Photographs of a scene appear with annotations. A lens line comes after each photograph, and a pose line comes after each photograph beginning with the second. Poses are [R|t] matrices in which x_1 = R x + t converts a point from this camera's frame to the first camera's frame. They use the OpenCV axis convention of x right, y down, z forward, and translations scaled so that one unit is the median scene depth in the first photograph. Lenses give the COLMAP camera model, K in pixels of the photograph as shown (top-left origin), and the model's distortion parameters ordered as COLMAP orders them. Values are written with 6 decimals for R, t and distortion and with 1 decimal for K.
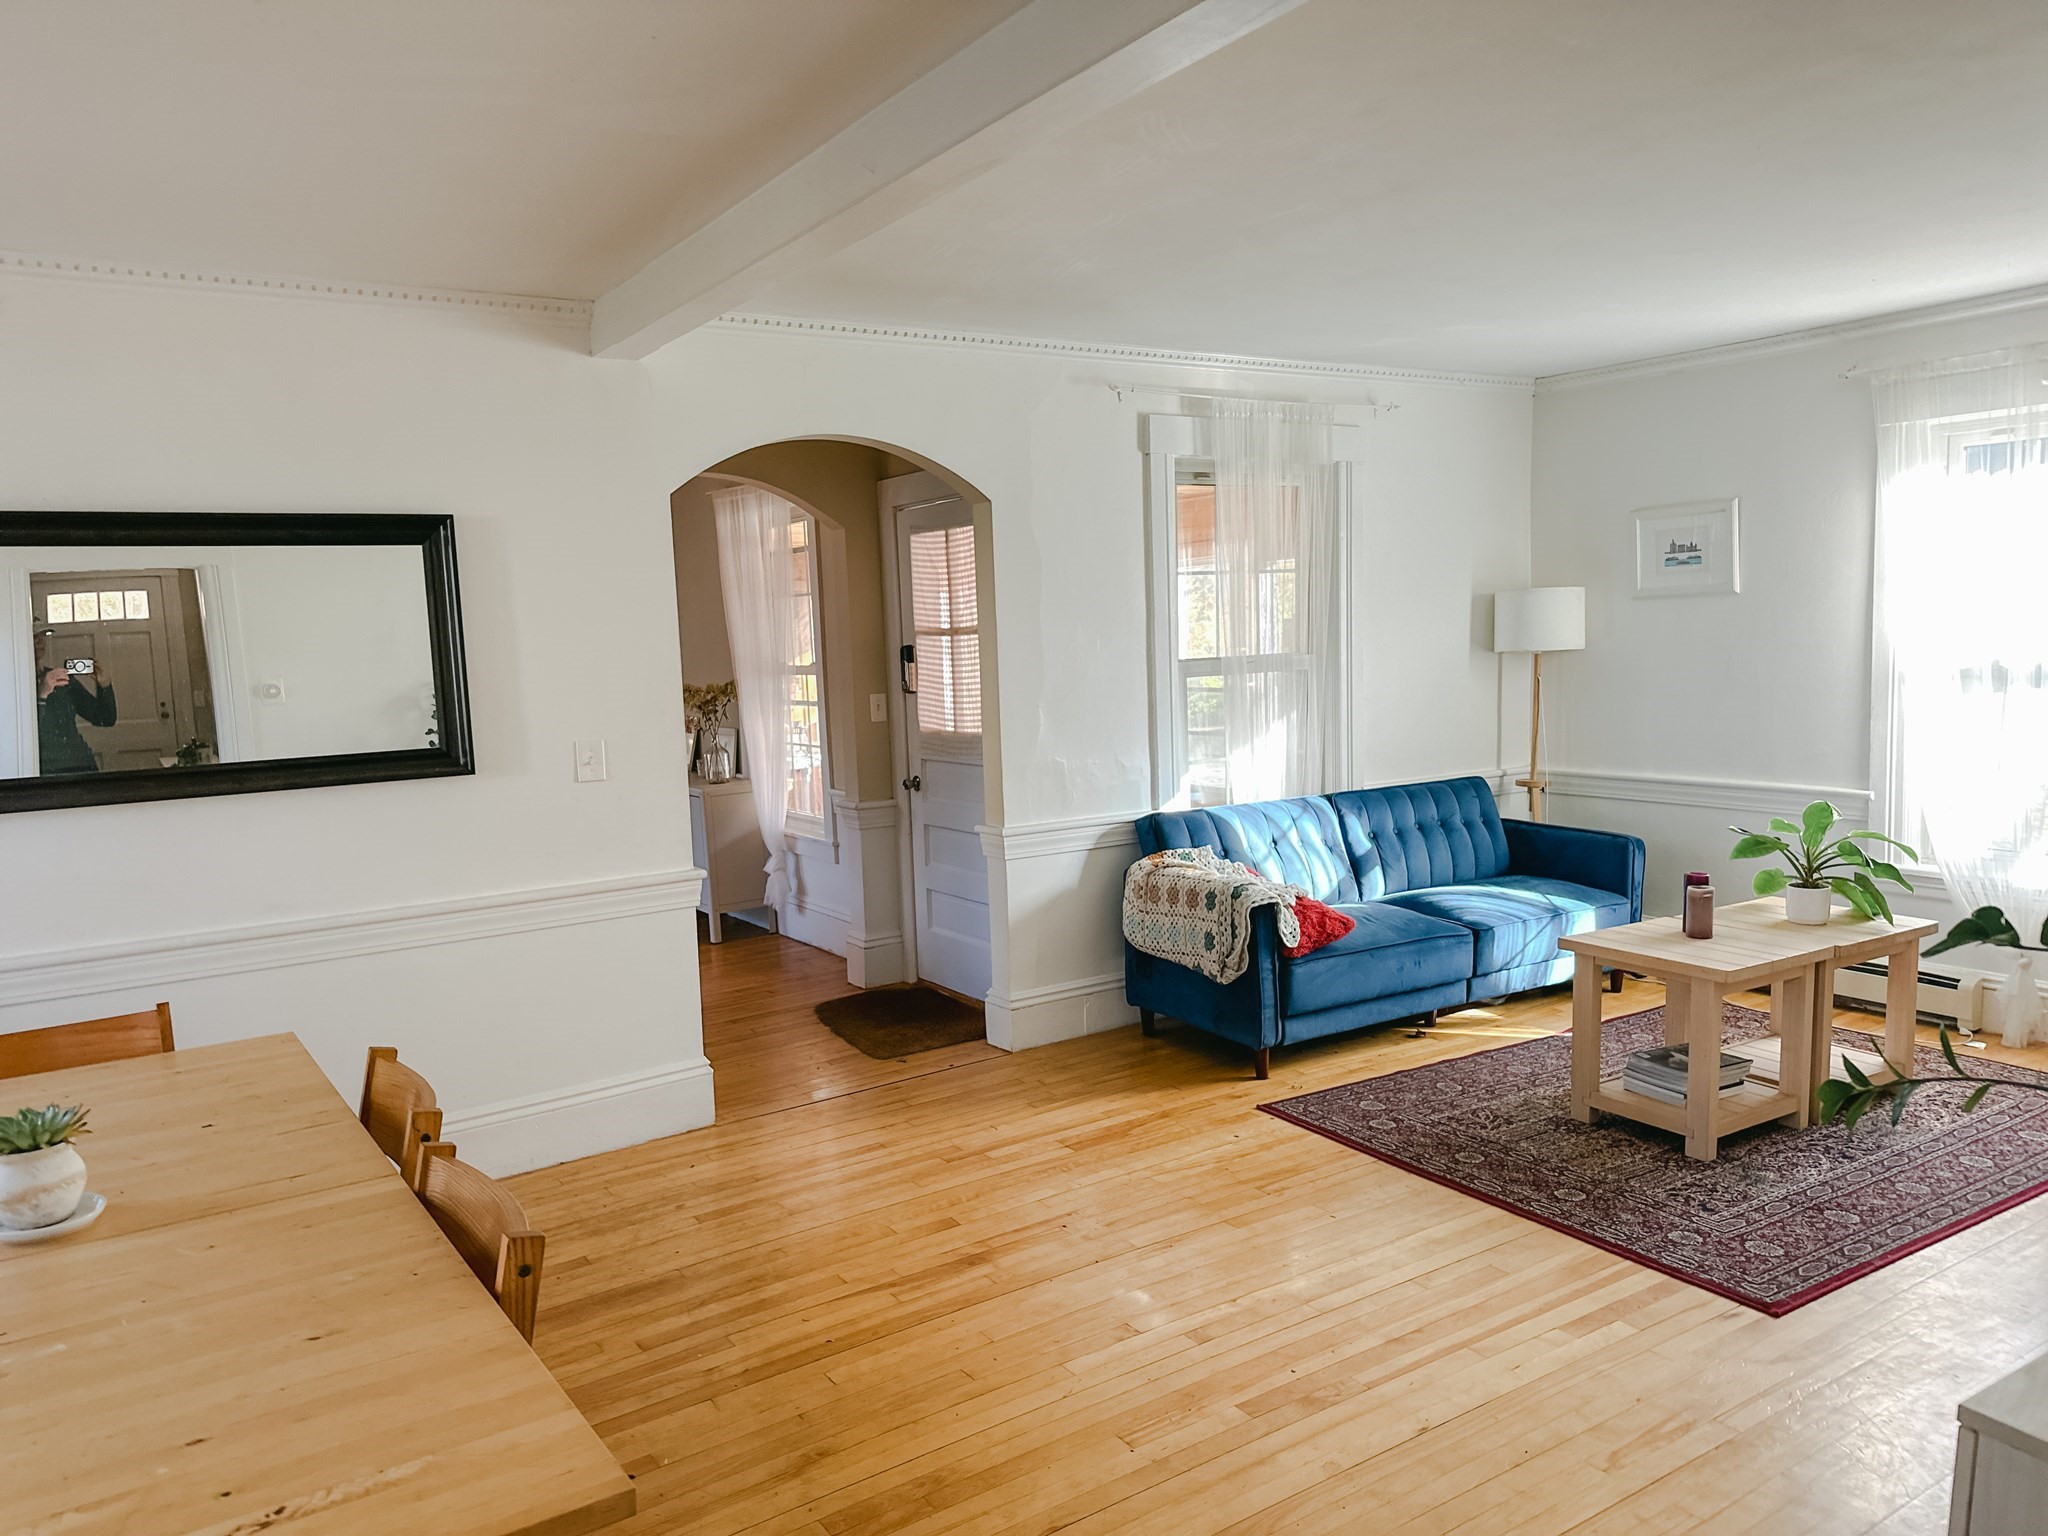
lens RADIAL K [[1443.3, 0, 1024.0], [0, 1443.3, 768.0], [0, 0, 1]] dist [0.107985, -0.144890]
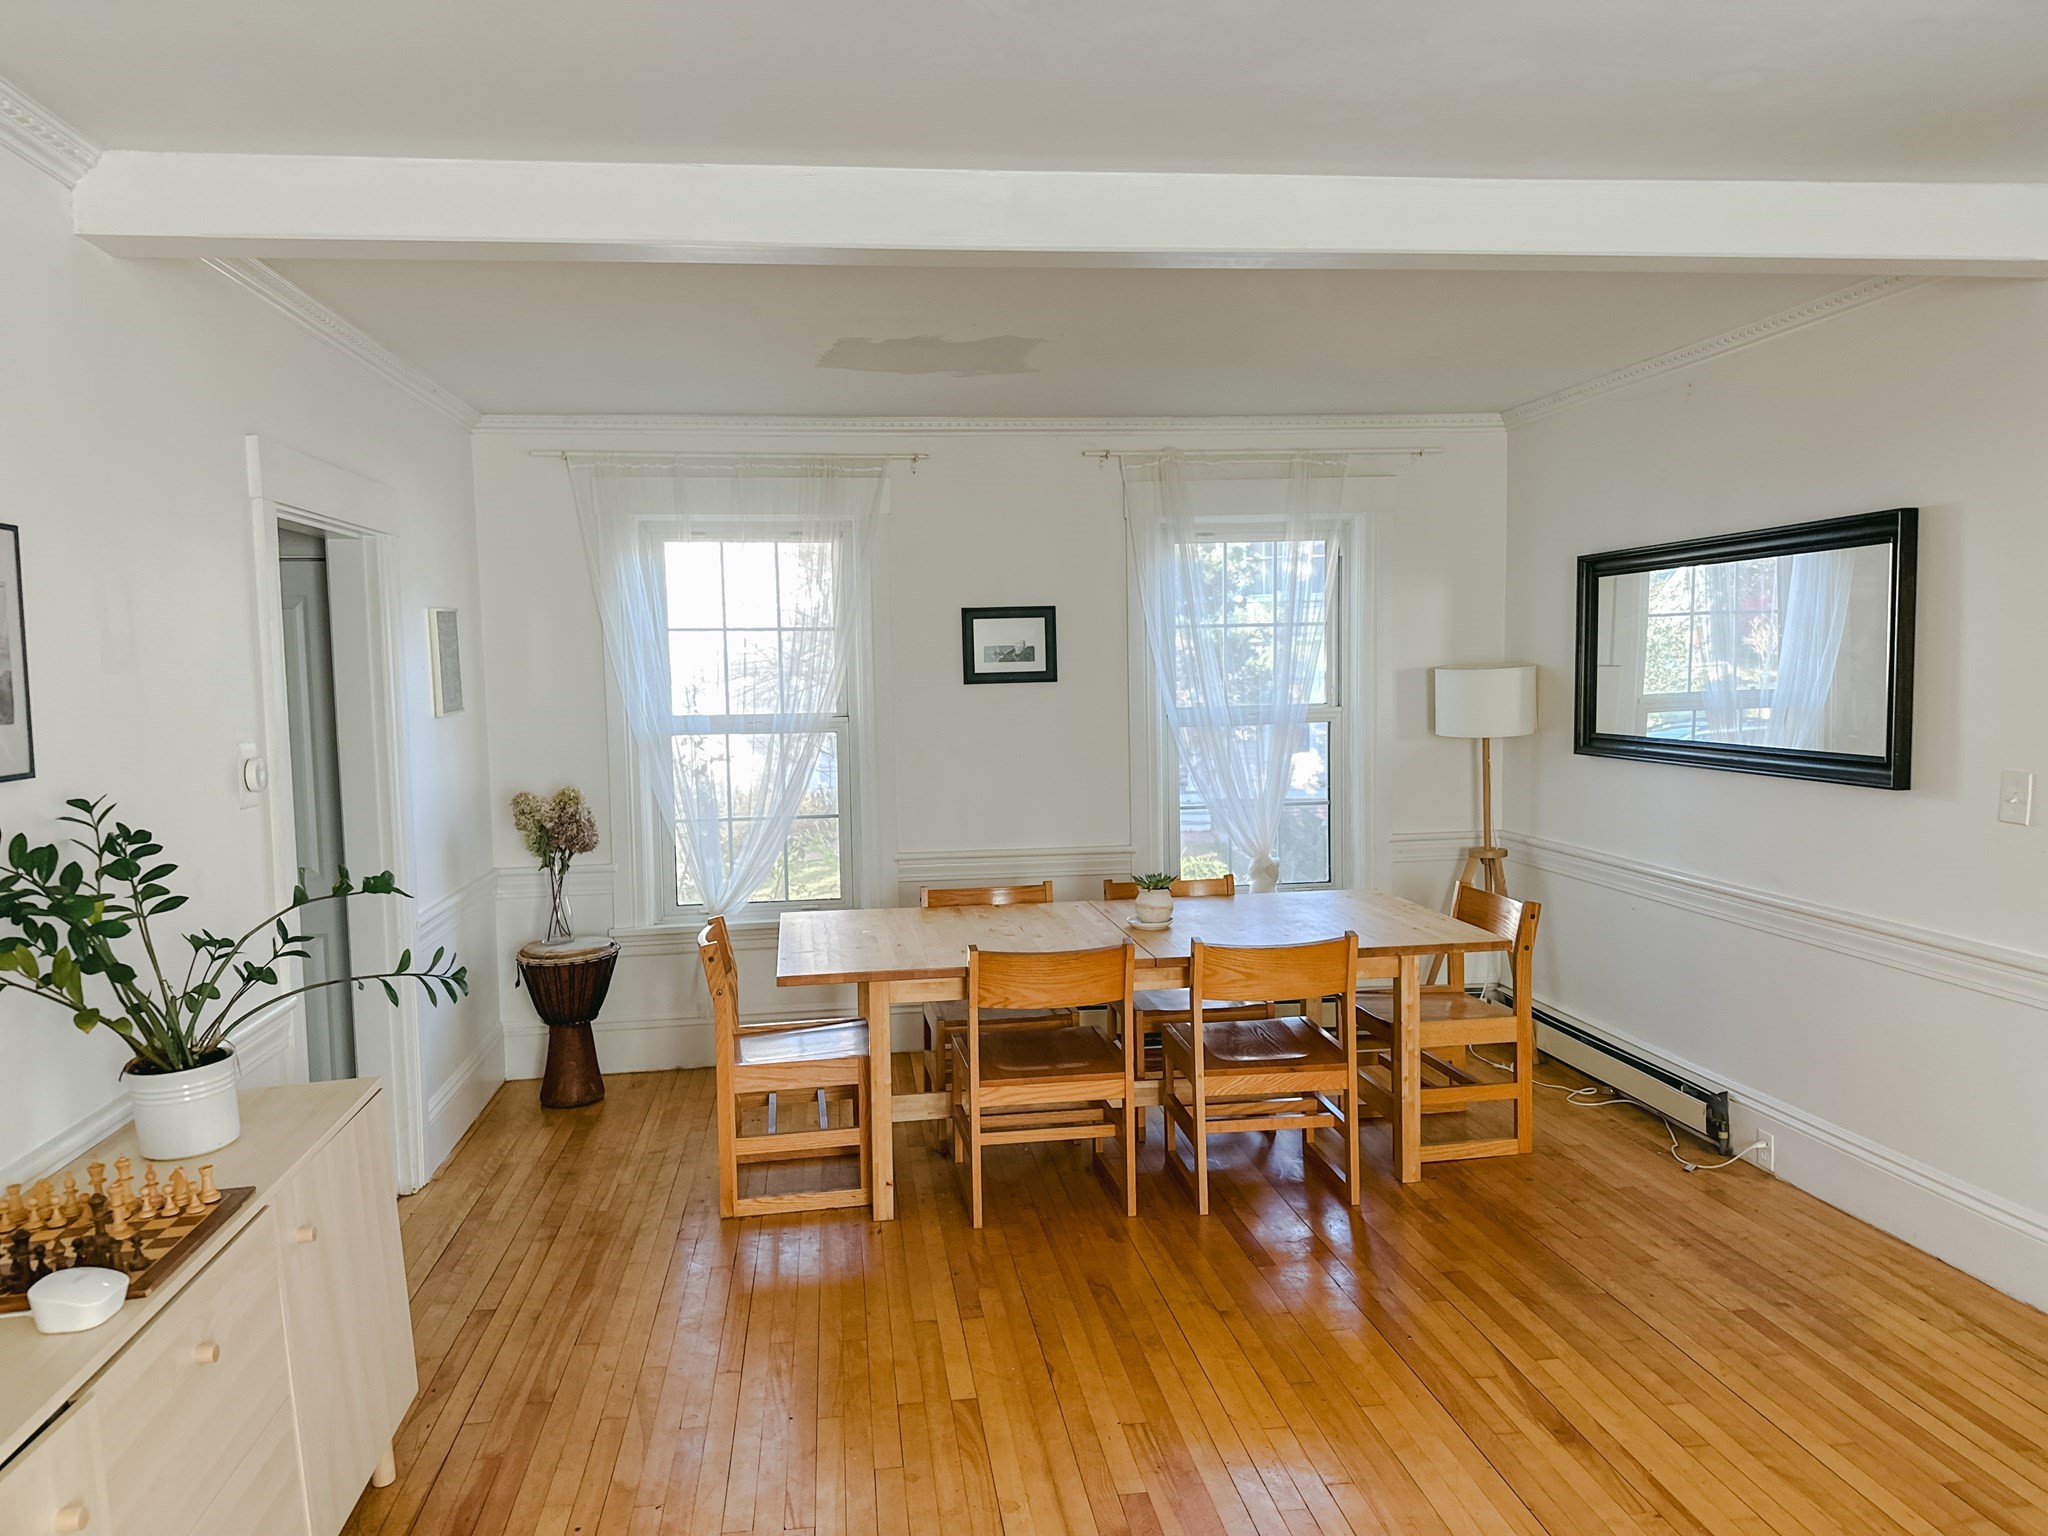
lens RADIAL K [[1443.3, 0, 1024.0], [0, 1443.3, 768.0], [0, 0, 1]] dist [0.107985, -0.144890]
pose [[-0.429328, 0.111946, -0.896184, 0.585003], [-0.050534, 0.987756, 0.147594, -0.101667], [0.901734, 0.108654, -0.418414, 0.758261]]
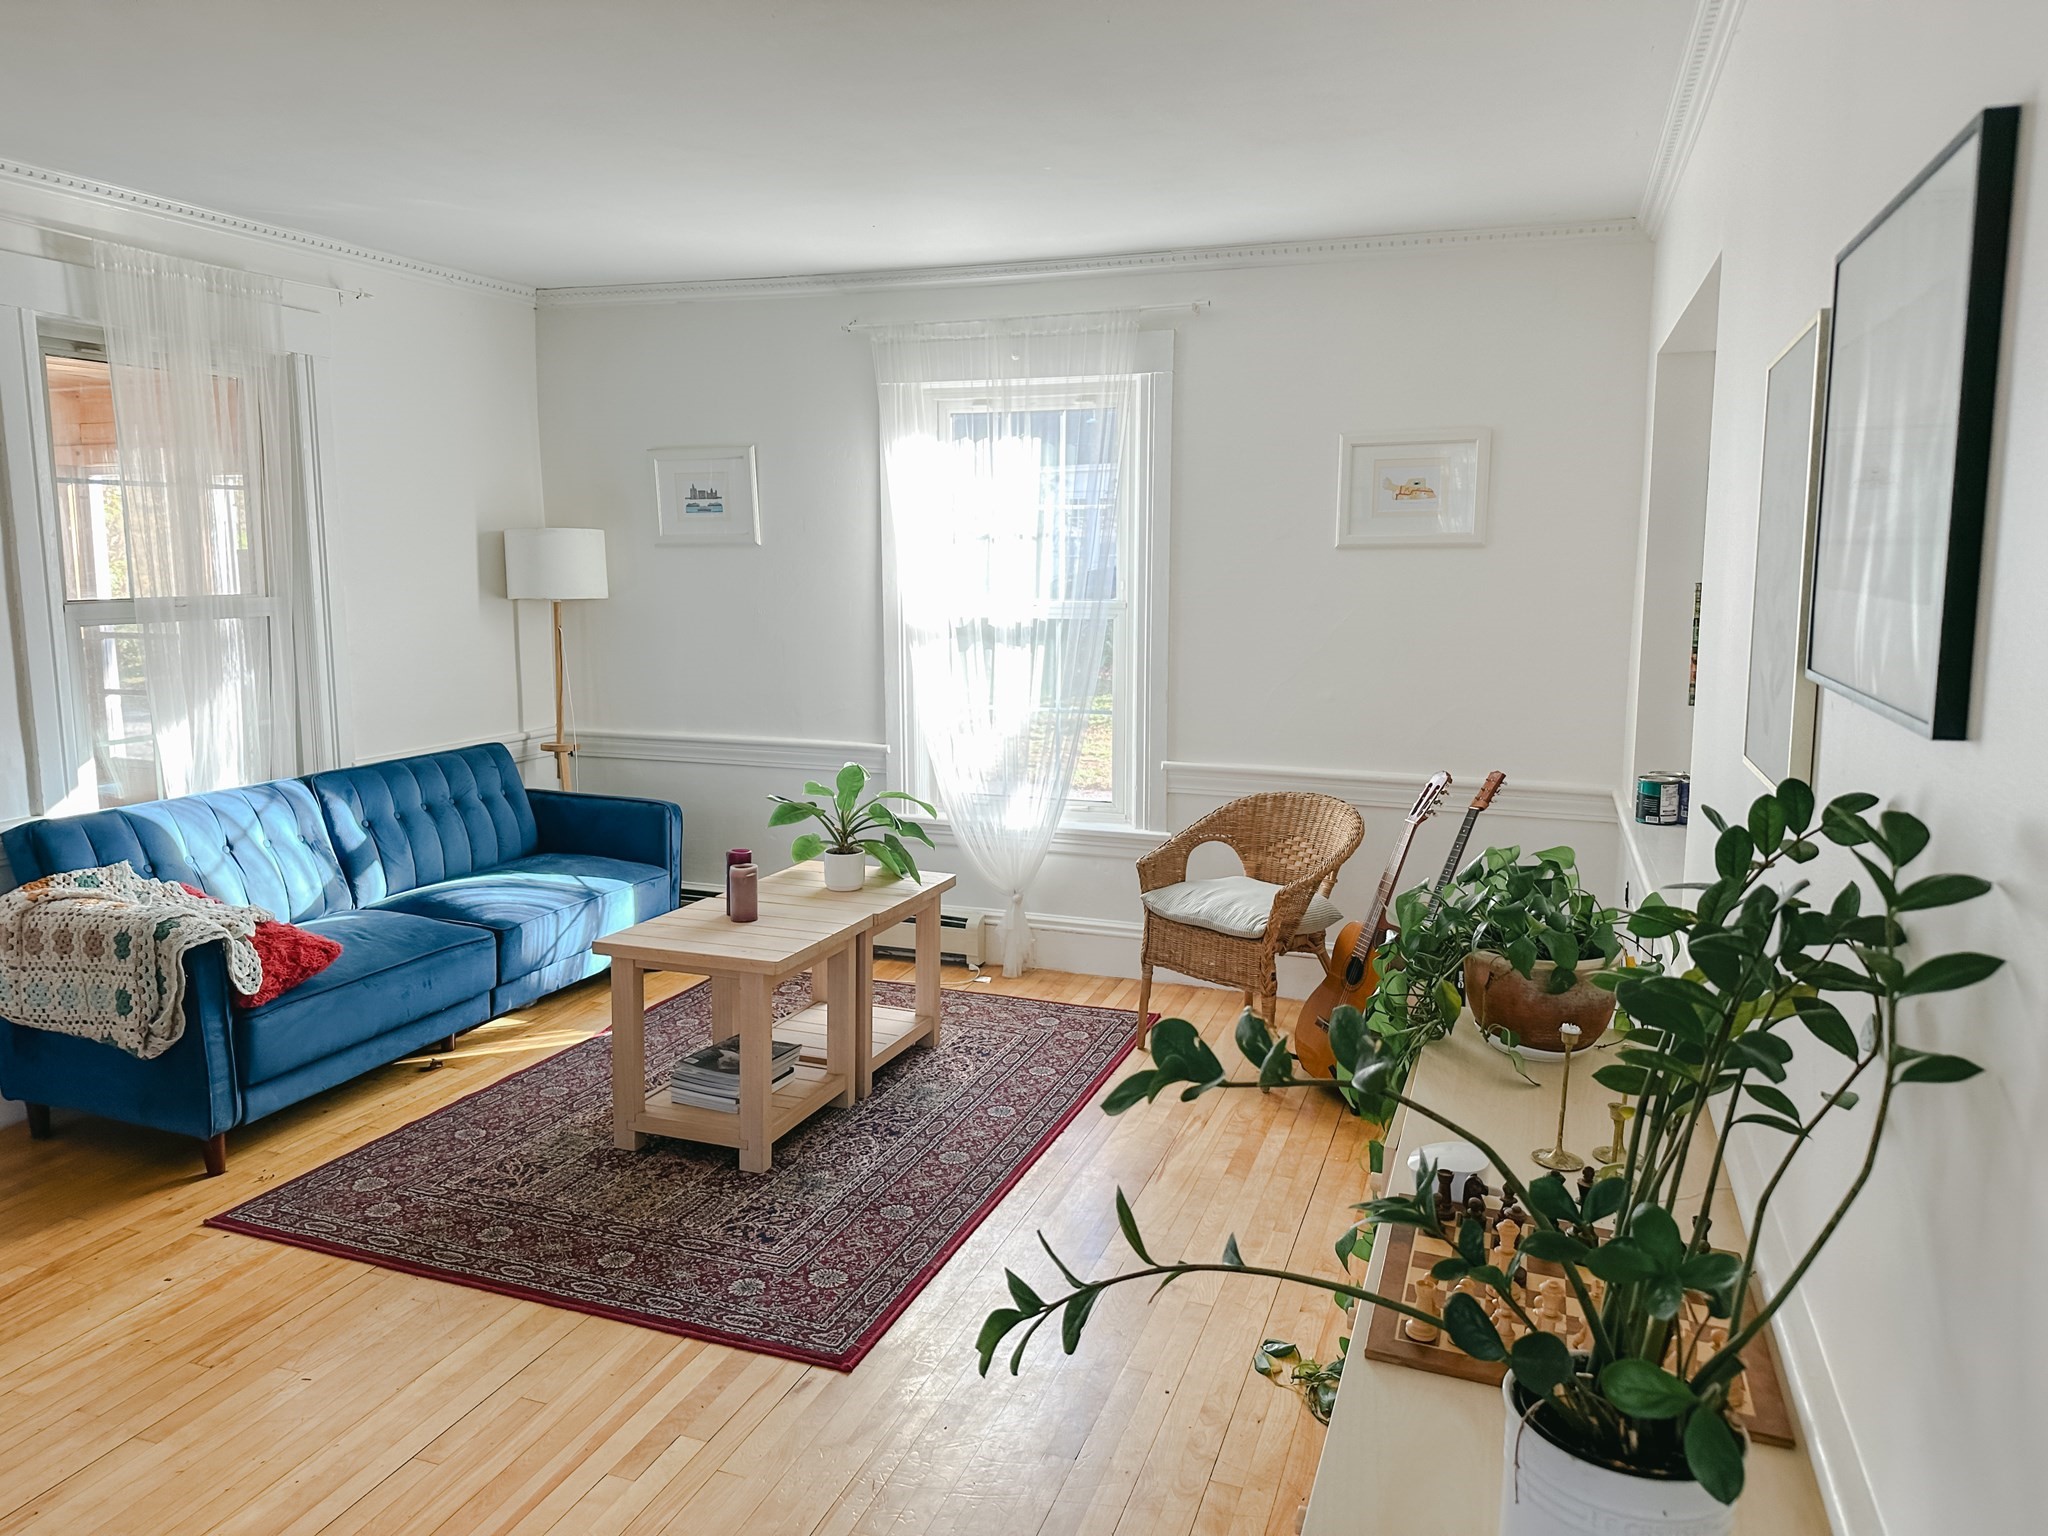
lens RADIAL K [[1449.2, 0, 1024.6], [0, 1449.2, 734.9], [0, 0, 1]] dist [0.031436, -0.041674]
pose [[0.800814, -0.047739, 0.597008, 0.060925], [0.033559, 0.998829, 0.034854, -0.022444], [-0.597973, -0.007877, 0.801478, 0.157344]]
